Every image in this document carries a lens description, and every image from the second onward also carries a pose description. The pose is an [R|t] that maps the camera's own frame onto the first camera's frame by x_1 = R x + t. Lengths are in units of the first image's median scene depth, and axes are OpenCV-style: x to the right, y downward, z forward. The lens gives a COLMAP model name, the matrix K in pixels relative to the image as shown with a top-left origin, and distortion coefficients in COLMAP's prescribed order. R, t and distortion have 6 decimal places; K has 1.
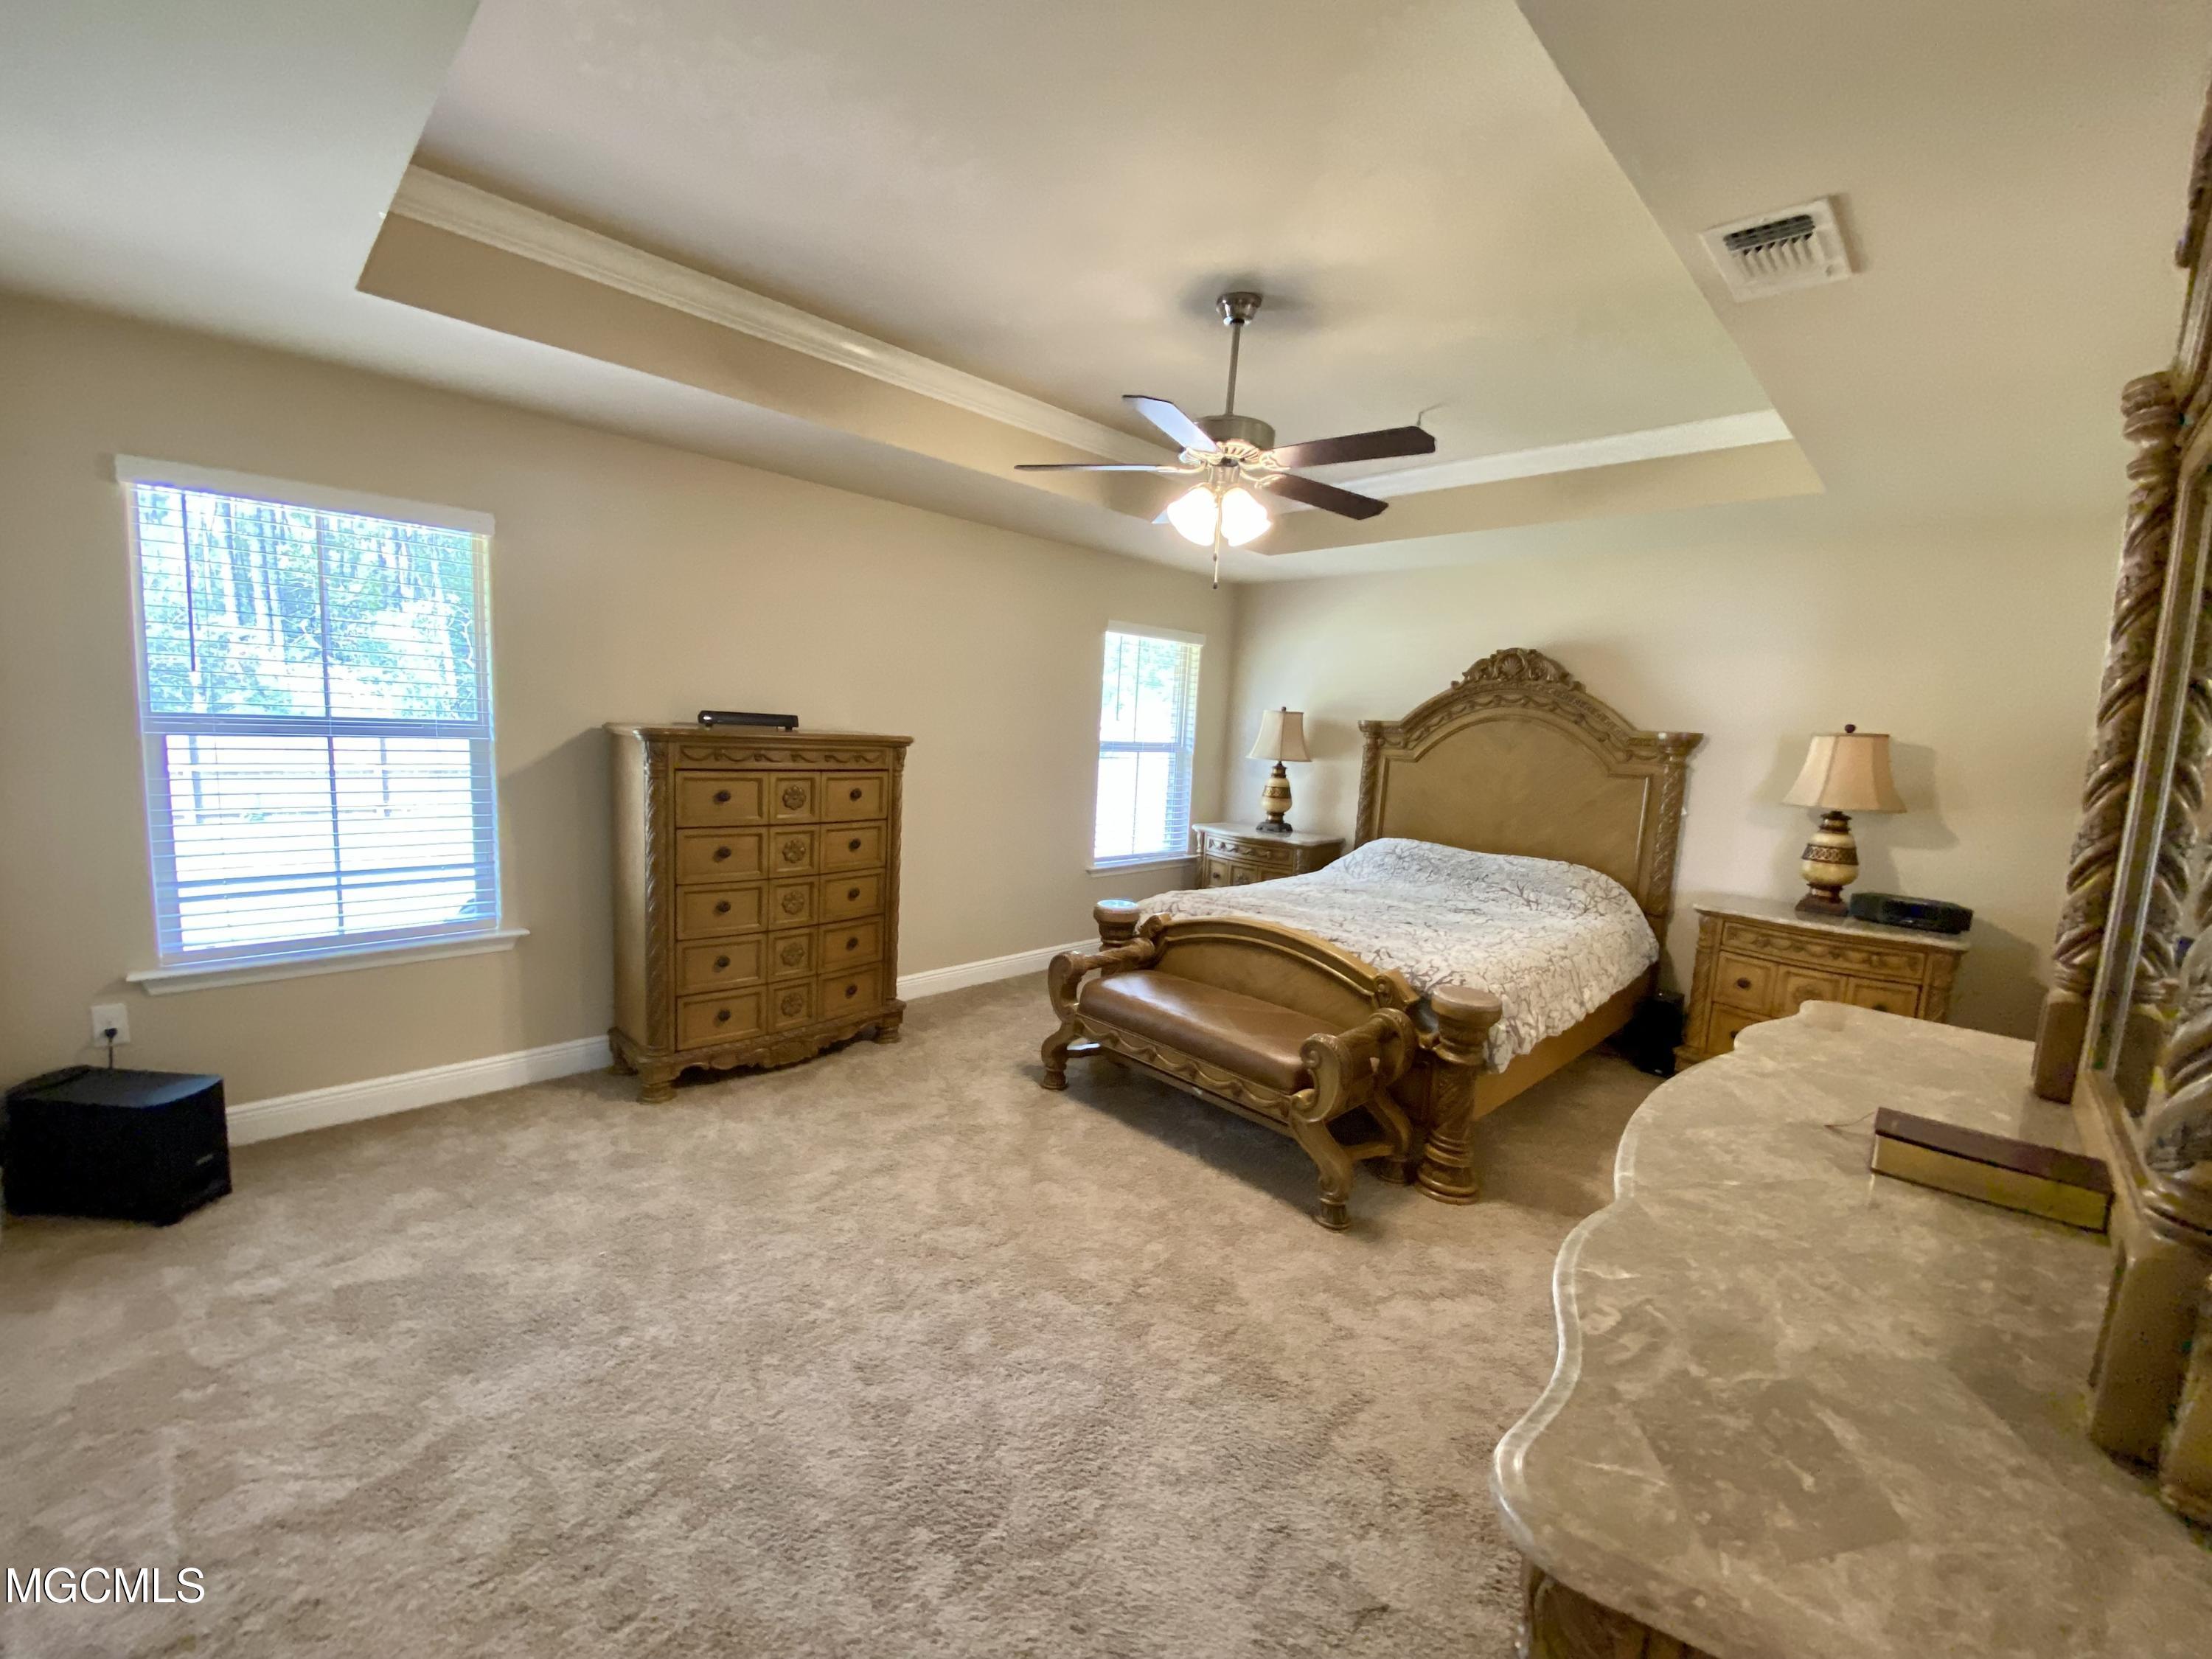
lens RADIAL K [[916.2, 0, 1085.3], [0, 916.2, 843.6], [0, 0, 1]] dist [0.009067, -0.001087]
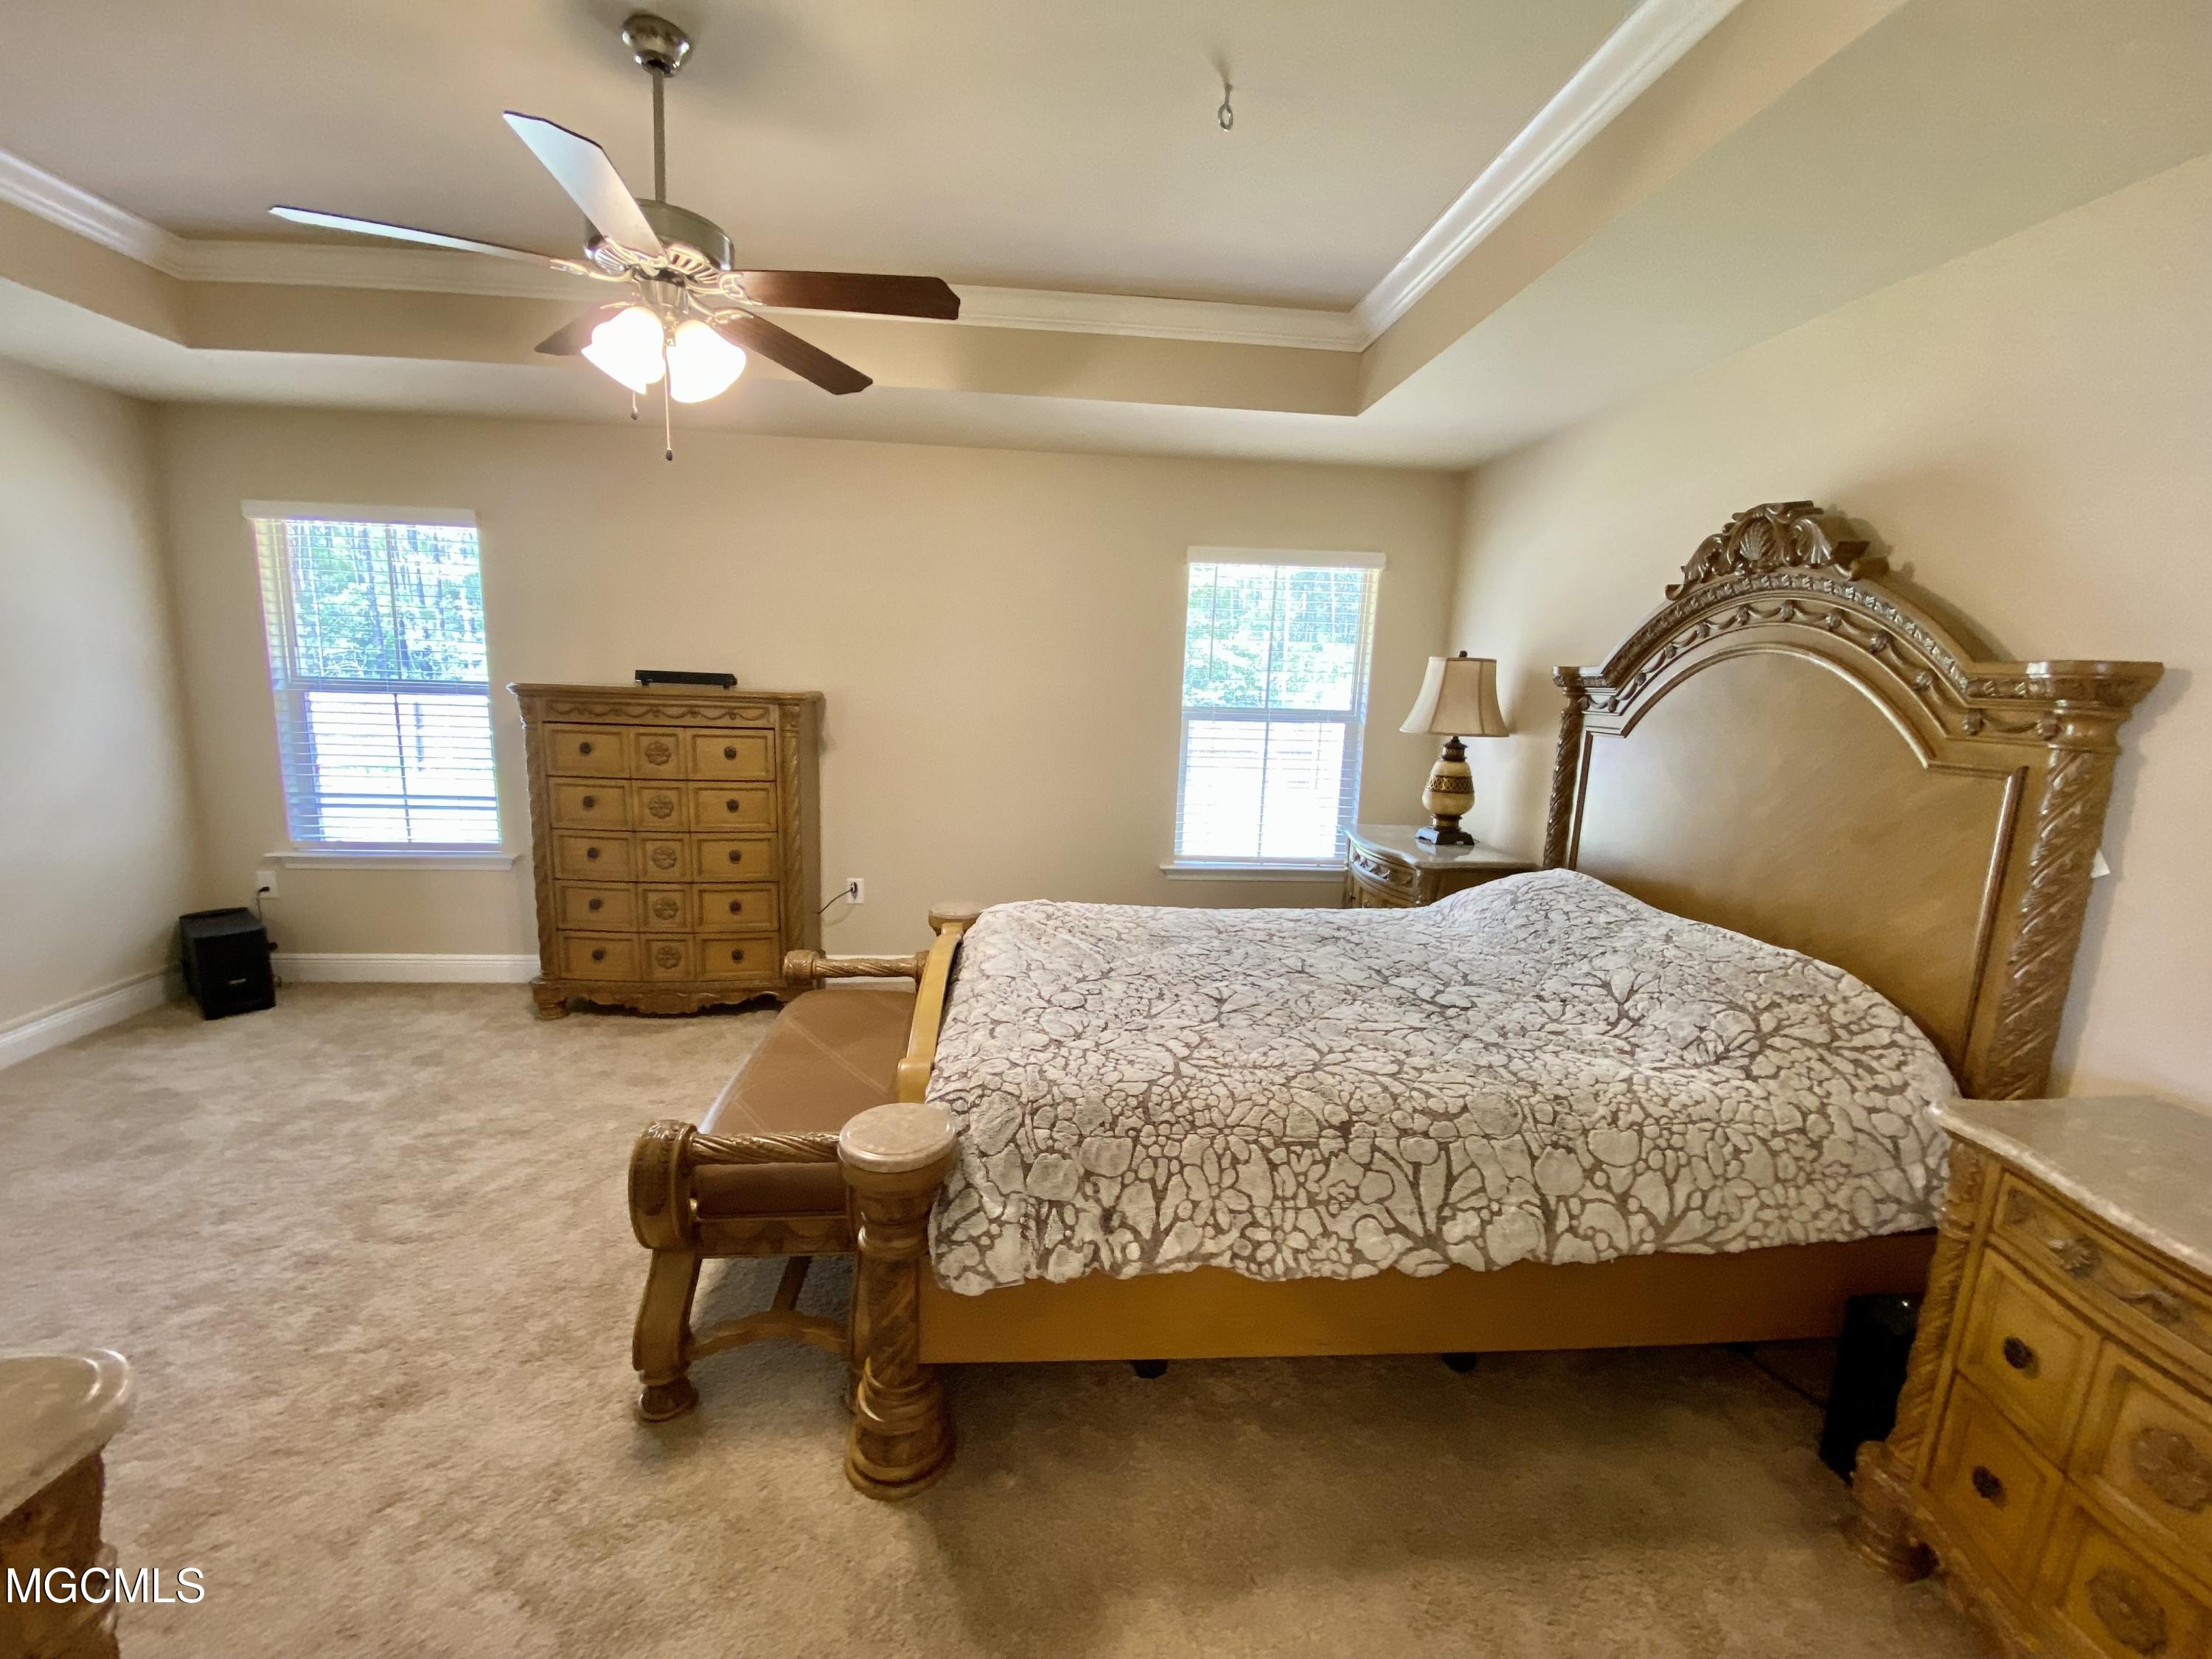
lens RADIAL K [[916.2, 0, 1086.8], [0, 916.2, 840.9], [0, 0, 1]] dist [0.009067, -0.001087]
pose [[0.763027, 0.087857, -0.640368, 0.682346], [-0.081180, 0.995900, 0.039905, -0.031531], [0.641248, 0.021536, 0.767031, 0.515206]]
